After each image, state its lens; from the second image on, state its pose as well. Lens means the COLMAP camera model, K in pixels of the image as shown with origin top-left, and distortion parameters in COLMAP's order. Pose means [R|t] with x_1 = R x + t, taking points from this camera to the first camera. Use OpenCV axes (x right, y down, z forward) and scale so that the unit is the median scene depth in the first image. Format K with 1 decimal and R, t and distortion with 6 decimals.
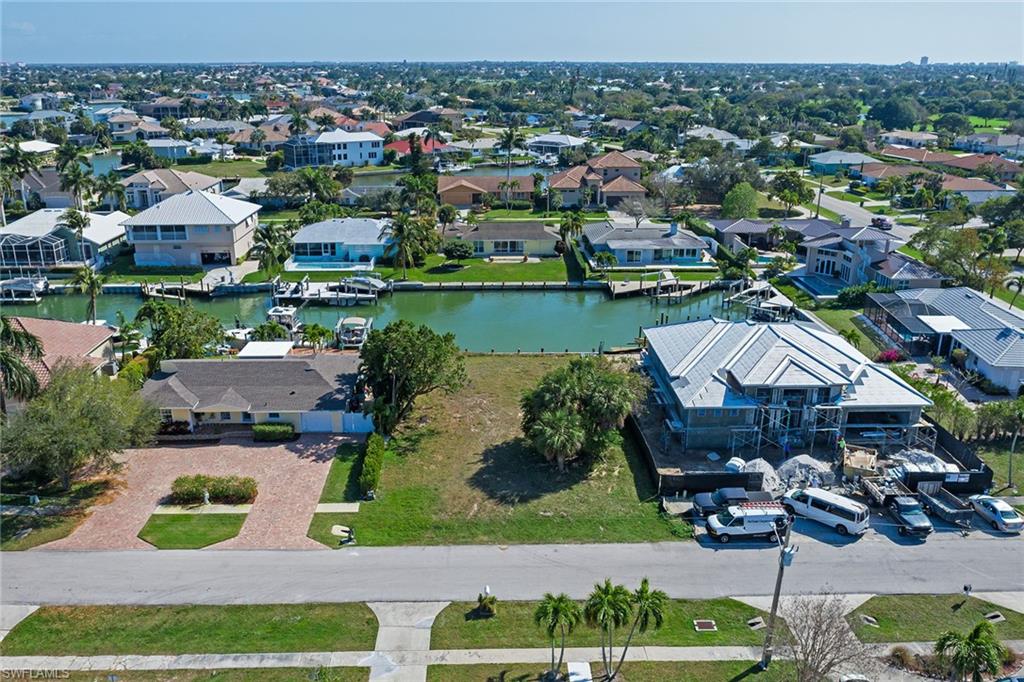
lens RADIAL K [[820.0, 0, 512.0], [0, 820.0, 341.0], [0, 0, 1]] dist [-0.041222, 0.012347]
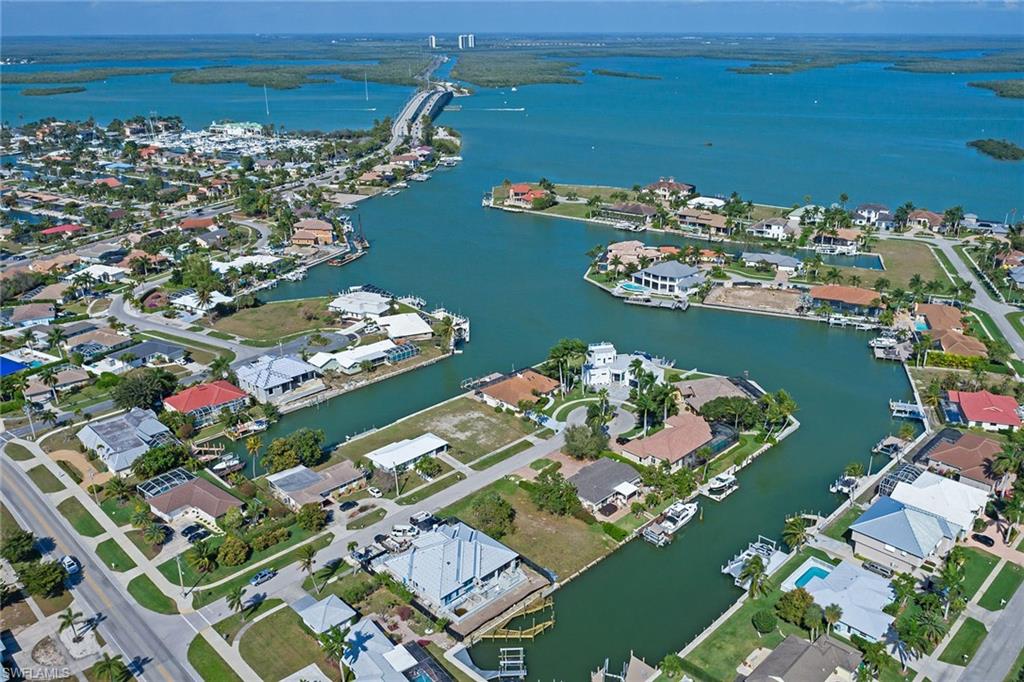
lens RADIAL K [[795.8, 0, 516.3], [0, 795.8, 341.2], [0, 0, 1]] dist [-0.029589, 0.007259]
pose [[-0.732313, 0.240741, -0.636994, 0.915820], [-0.218551, 0.802849, 0.554679, -1.080957], [0.644944, 0.545414, -0.535323, 1.246731]]
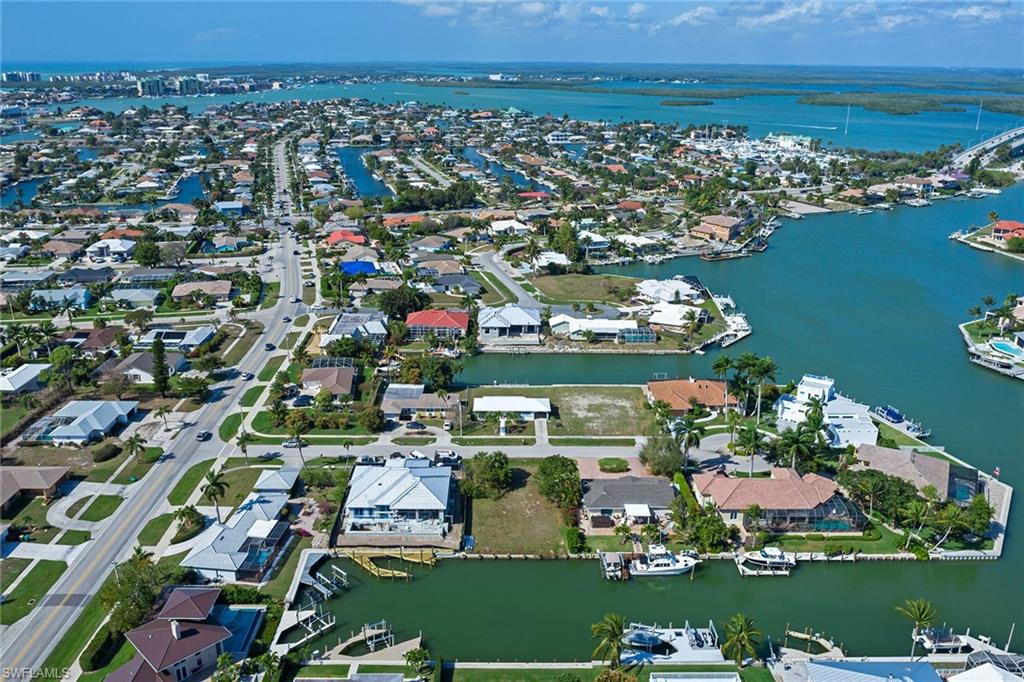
lens RADIAL K [[795.8, 0, 516.3], [0, 795.8, 341.2], [0, 0, 1]] dist [-0.029589, 0.007259]
pose [[-0.999747, -0.021366, 0.007015, -0.004911], [-0.012530, 0.788284, 0.615183, -1.038458], [-0.018673, 0.614940, -0.788353, 1.574070]]
